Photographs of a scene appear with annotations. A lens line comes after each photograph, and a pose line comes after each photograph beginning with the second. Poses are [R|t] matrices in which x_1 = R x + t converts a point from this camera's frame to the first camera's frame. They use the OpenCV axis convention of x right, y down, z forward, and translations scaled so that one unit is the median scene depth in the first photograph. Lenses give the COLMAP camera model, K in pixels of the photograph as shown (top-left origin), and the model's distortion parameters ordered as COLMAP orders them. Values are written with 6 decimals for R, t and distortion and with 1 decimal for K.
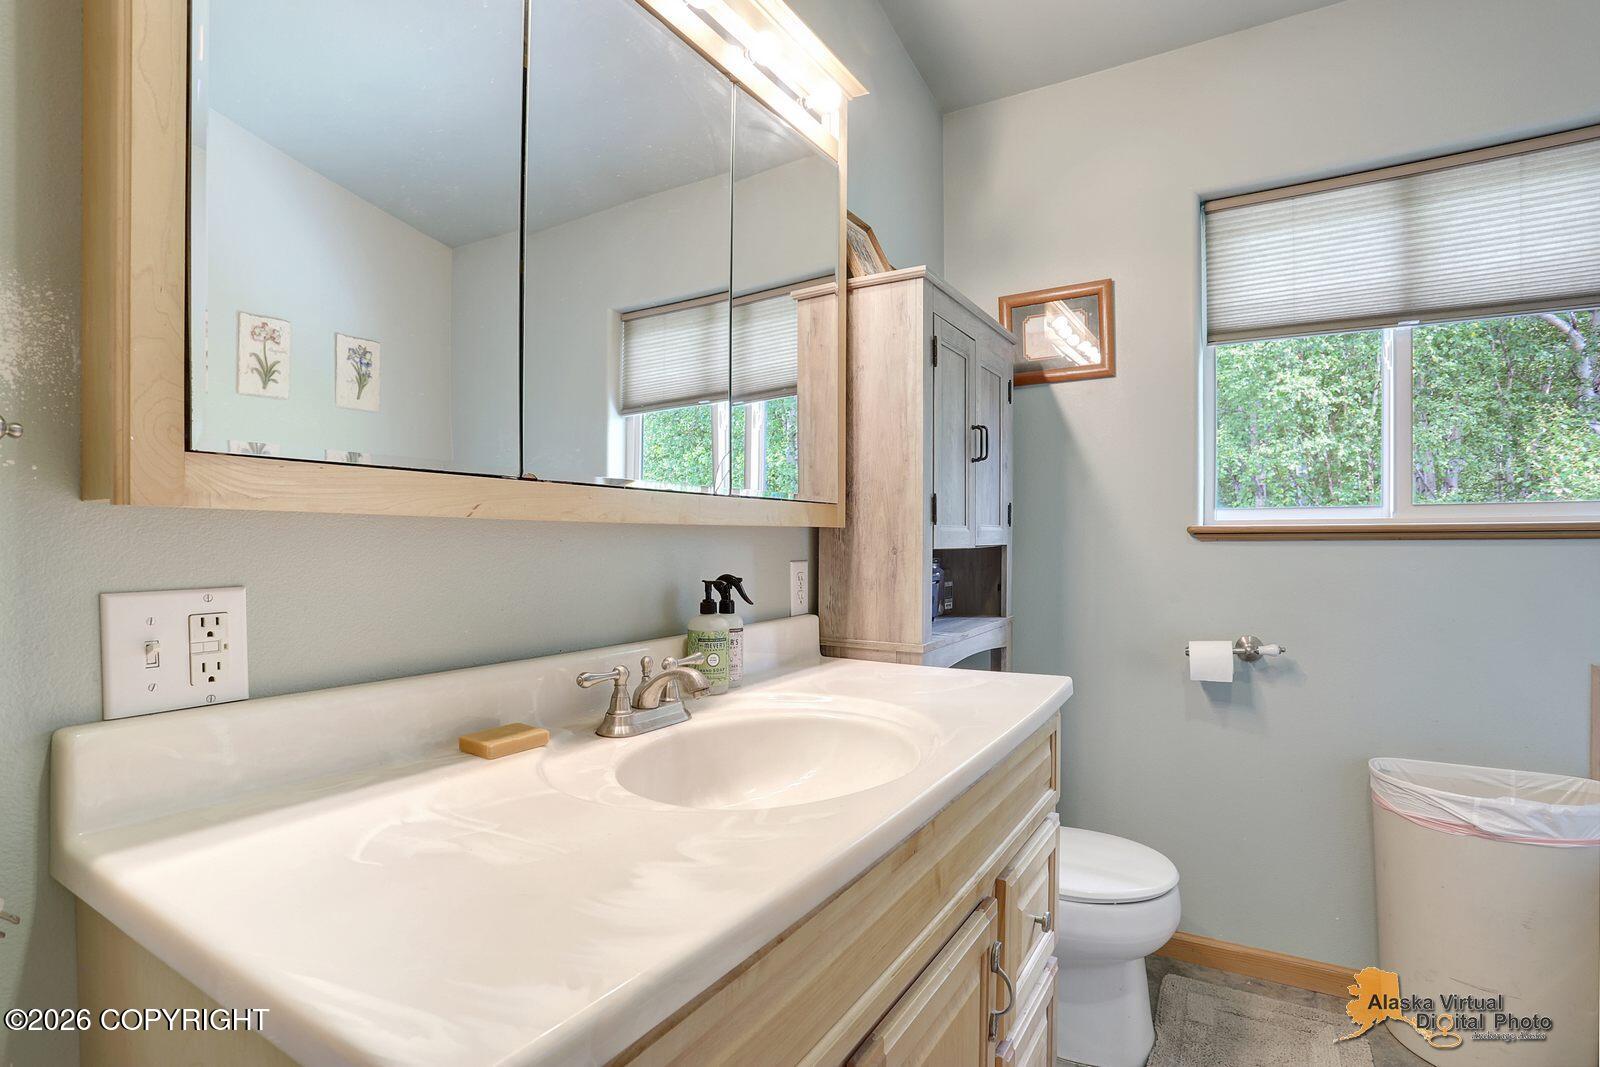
lens RADIAL K [[766.4, 0, 808.7], [0, 766.4, 548.0], [0, 0, 1]] dist [-0.030927, 0.003763]
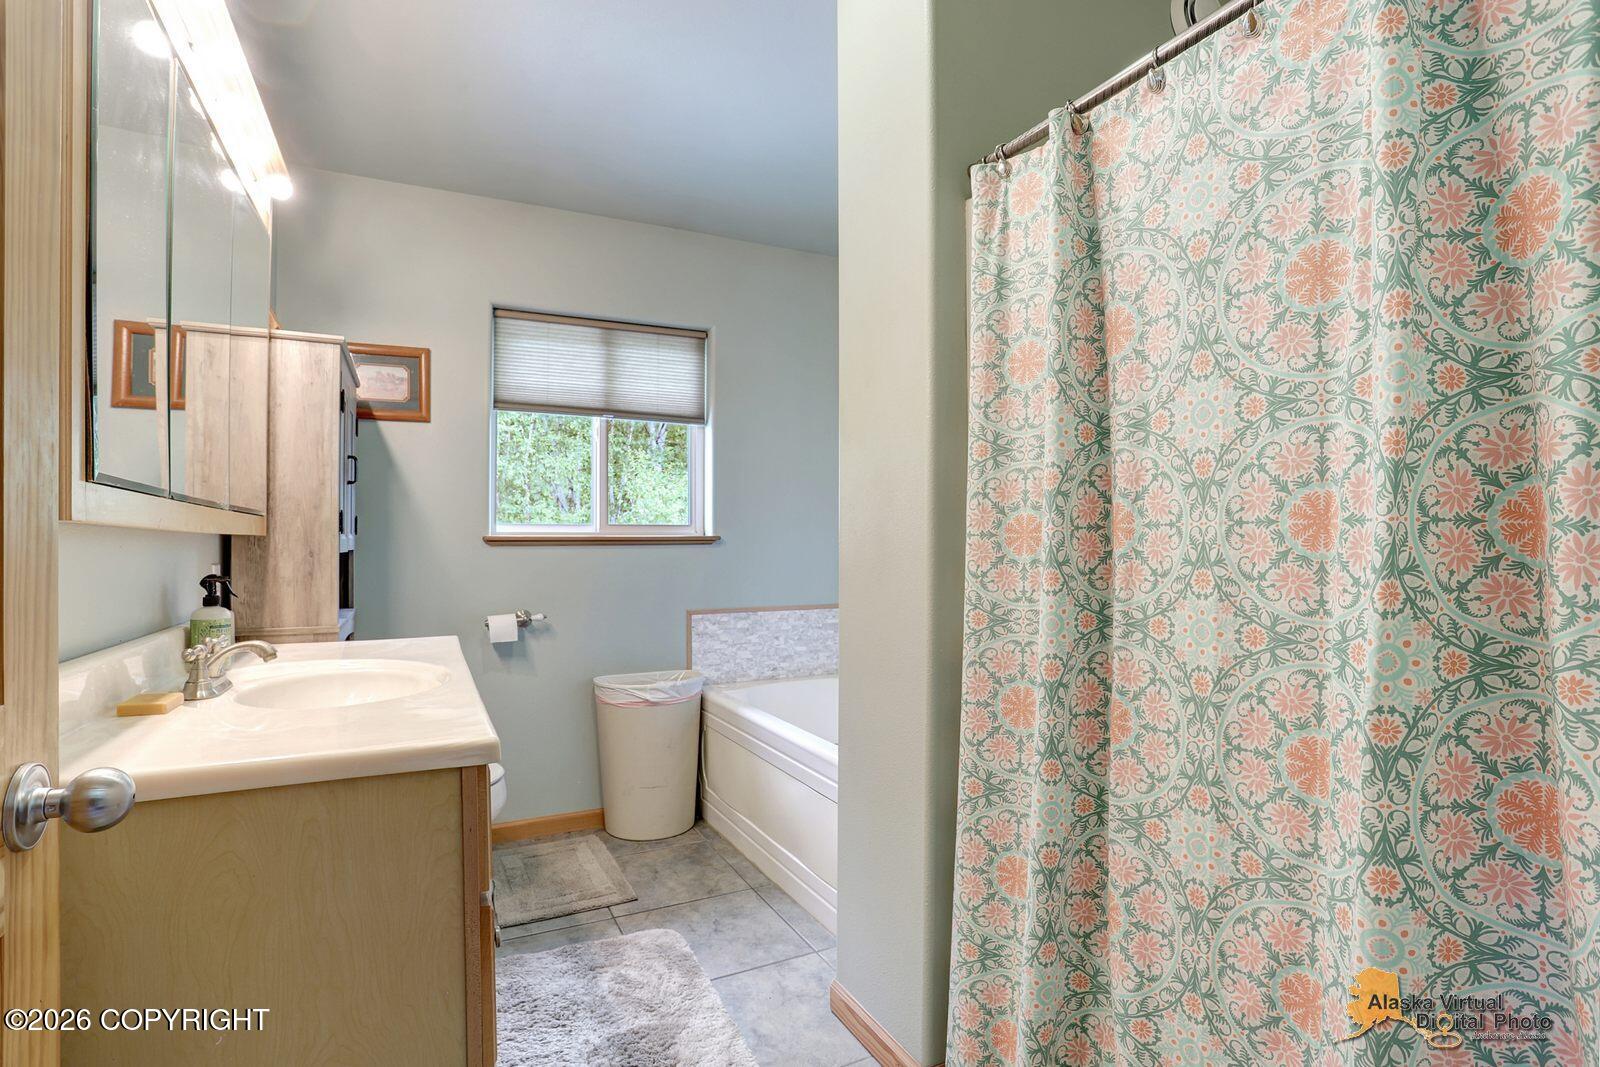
lens RADIAL K [[766.4, 0, 802.4], [0, 766.4, 538.2], [0, 0, 1]] dist [-0.030927, 0.003763]
pose [[0.536046, 0.003305, 0.844182, -0.418375], [0.015913, 0.999775, -0.014019, 0.006234], [-0.844039, 0.020948, 0.535873, -0.285086]]
